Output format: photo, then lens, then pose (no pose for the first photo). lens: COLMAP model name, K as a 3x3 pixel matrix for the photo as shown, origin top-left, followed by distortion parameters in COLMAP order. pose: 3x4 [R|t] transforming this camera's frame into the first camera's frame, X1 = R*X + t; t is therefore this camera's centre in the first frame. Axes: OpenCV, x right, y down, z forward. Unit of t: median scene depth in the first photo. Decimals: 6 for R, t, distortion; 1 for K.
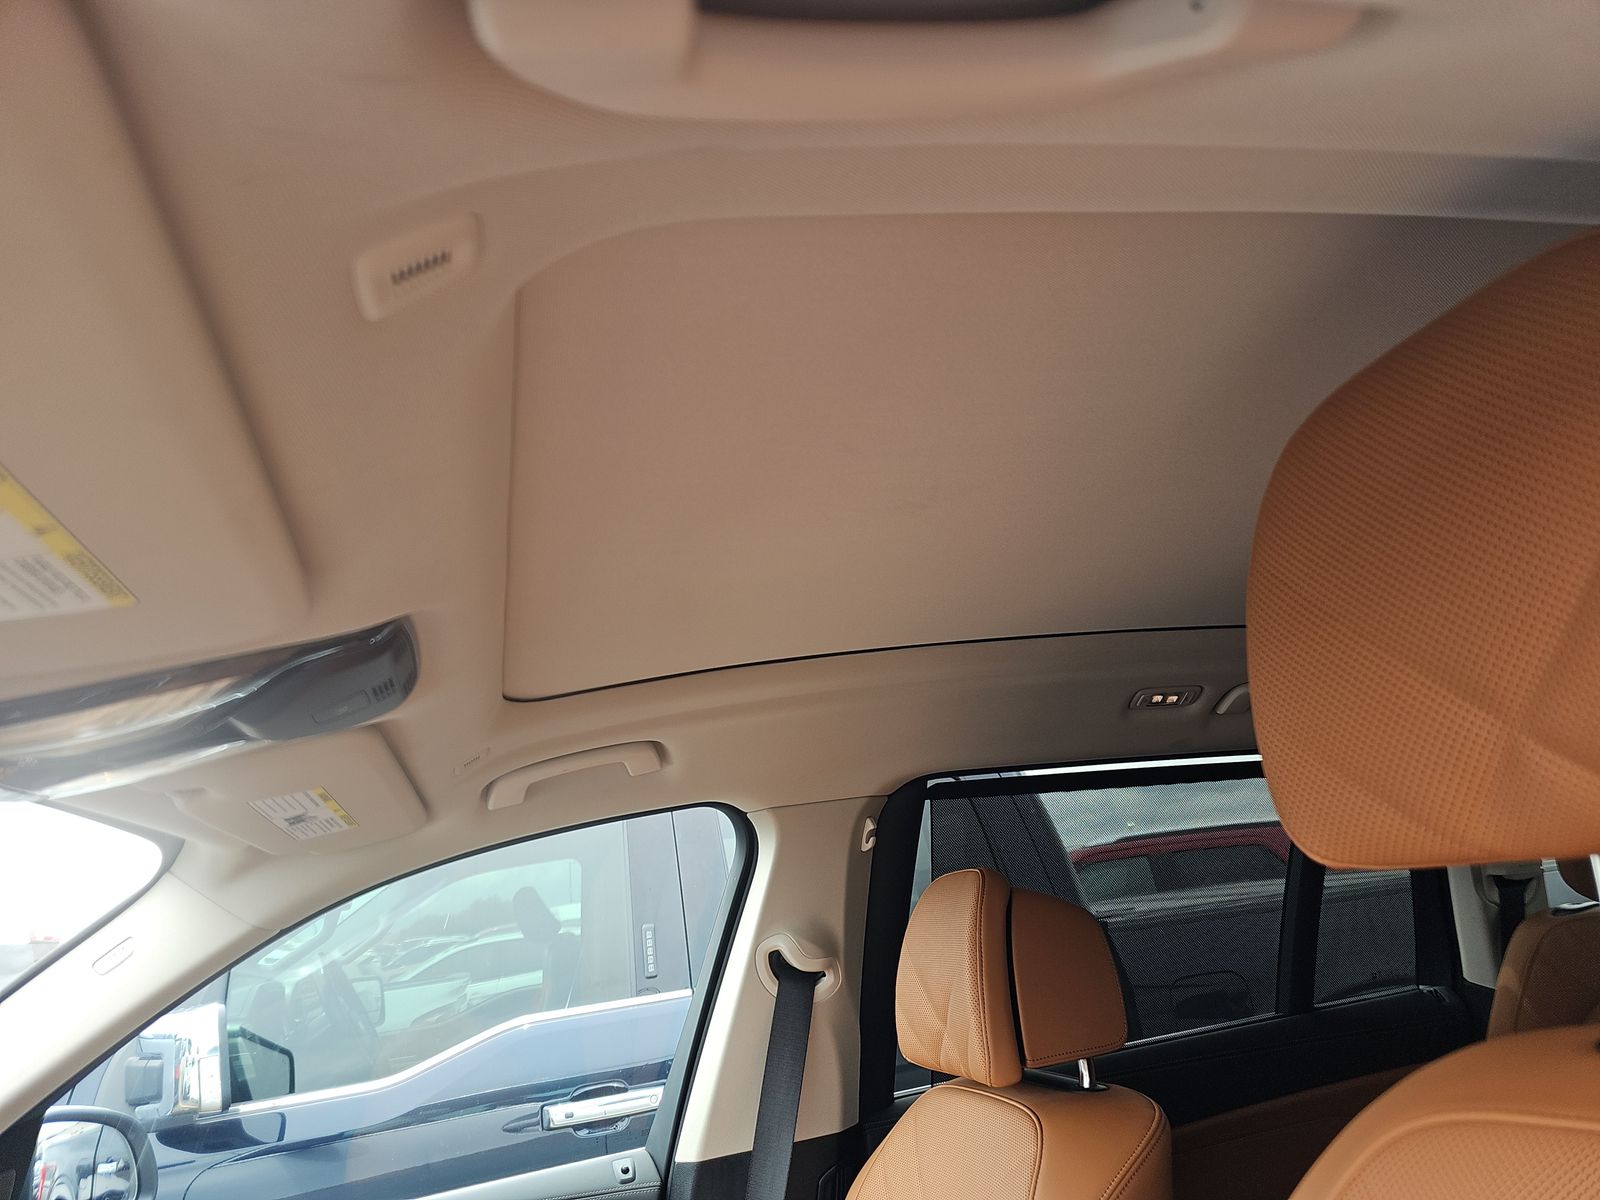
lens RADIAL K [[1079.1, 0, 793.4], [0, 1079.1, 602.9], [0, 0, 1]] dist [0.027716, -0.008405]
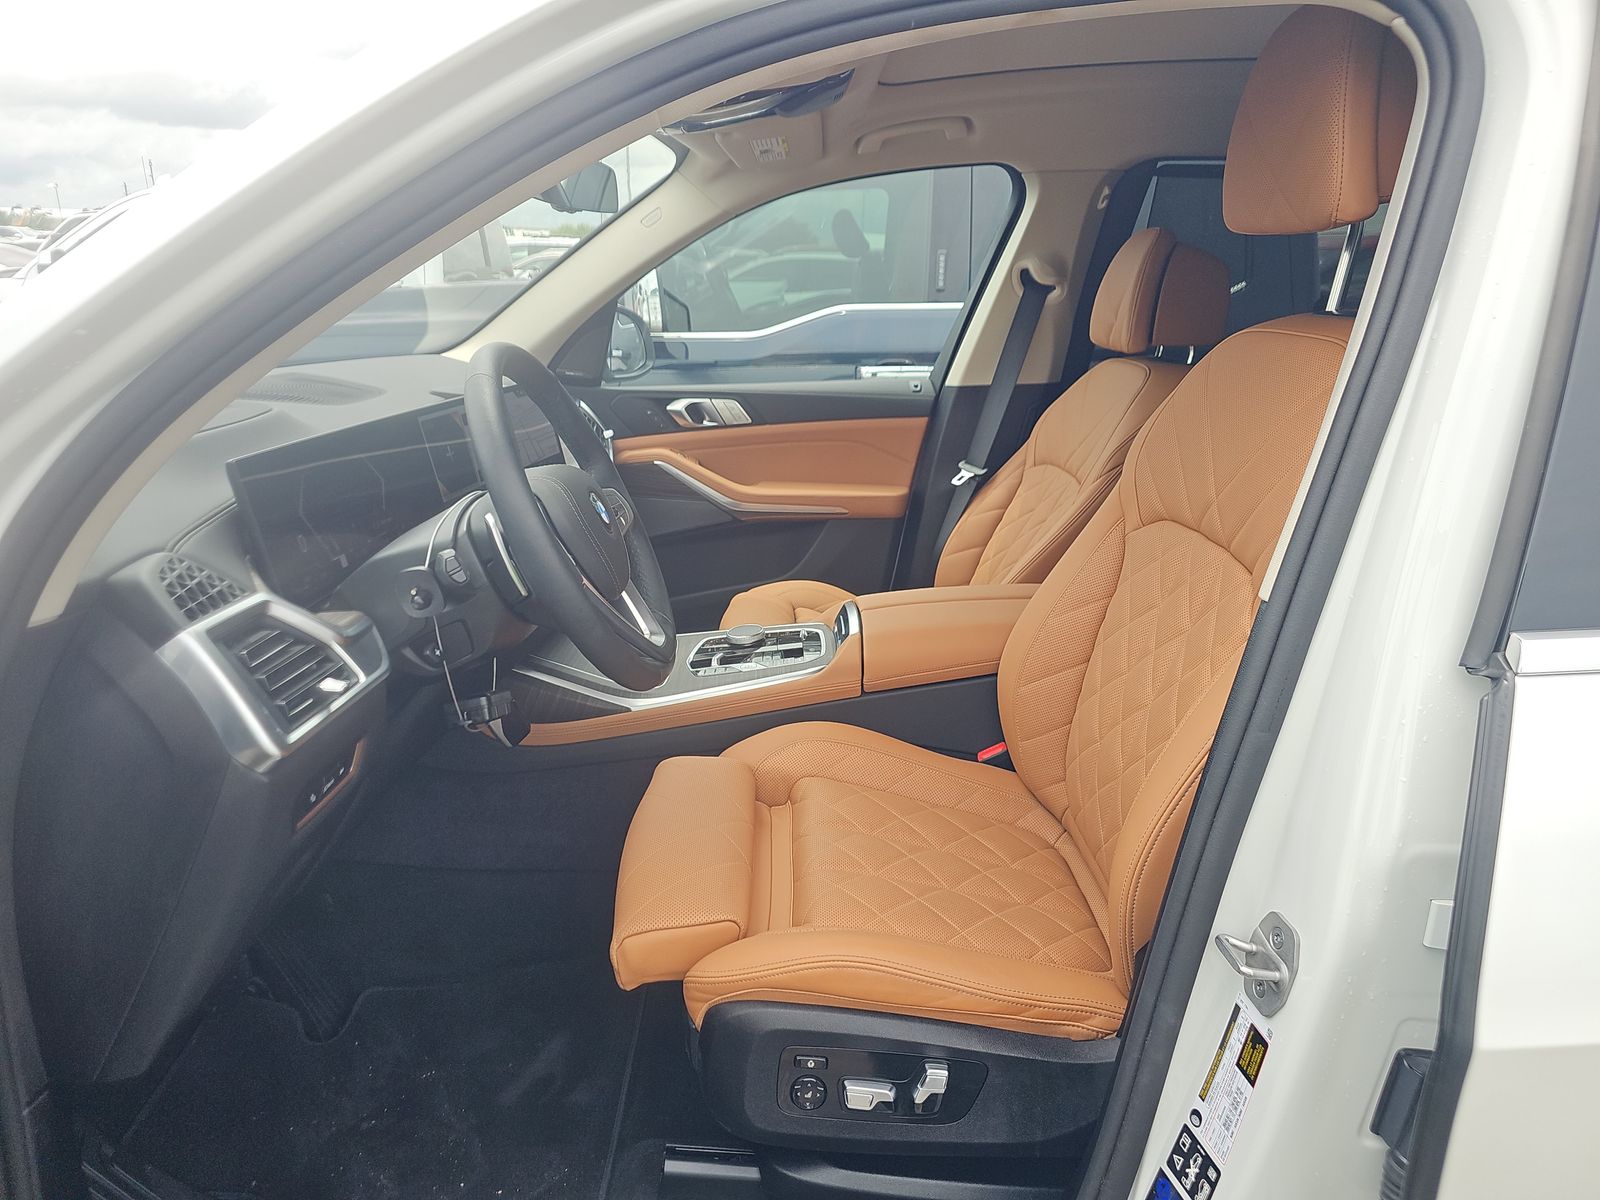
lens RADIAL K [[1079.1, 0, 810.8], [0, 1079.1, 592.6], [0, 0, 1]] dist [0.027716, -0.008405]
pose [[0.963947, 0.188100, -0.188212, 0.065041], [-0.053751, 0.830382, 0.554596, -0.133294], [0.260608, -0.524484, 0.810555, -0.567198]]
